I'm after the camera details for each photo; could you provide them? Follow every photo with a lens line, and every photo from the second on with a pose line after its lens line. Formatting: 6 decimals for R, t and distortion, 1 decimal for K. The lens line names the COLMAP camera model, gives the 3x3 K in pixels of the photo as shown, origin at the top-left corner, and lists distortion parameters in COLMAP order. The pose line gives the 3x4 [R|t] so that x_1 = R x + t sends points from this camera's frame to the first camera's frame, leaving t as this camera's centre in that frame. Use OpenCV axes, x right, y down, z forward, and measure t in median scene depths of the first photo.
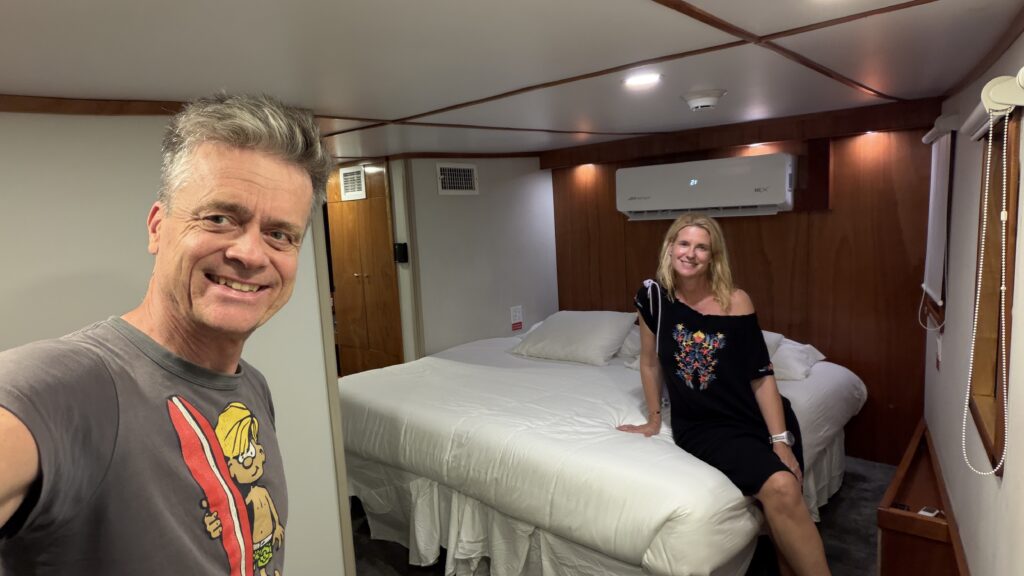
lens RADIAL K [[616.6, 0, 512.0], [0, 616.6, 288.0], [0, 0, 1]] dist [-0.004189, 0.000794]
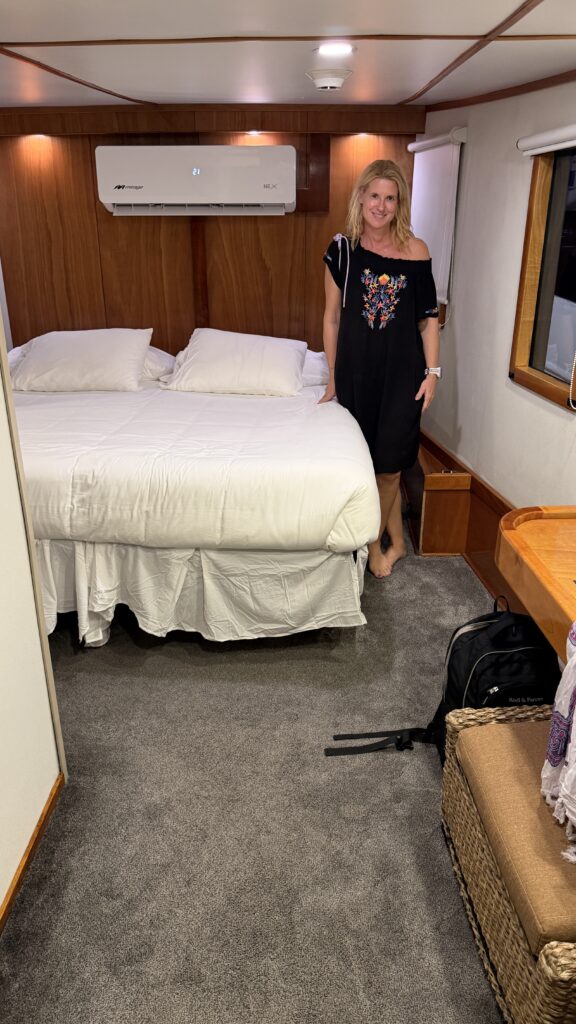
lens RADIAL K [[725.2, 0, 285.2], [0, 725.2, 507.8], [0, 0, 1]] dist [0.152845, -0.275853]
pose [[0.757904, -0.199957, 0.620966, -0.506832], [0.040596, 0.964479, 0.261023, 0.029309], [-0.651102, -0.172621, 0.739099, 0.068503]]
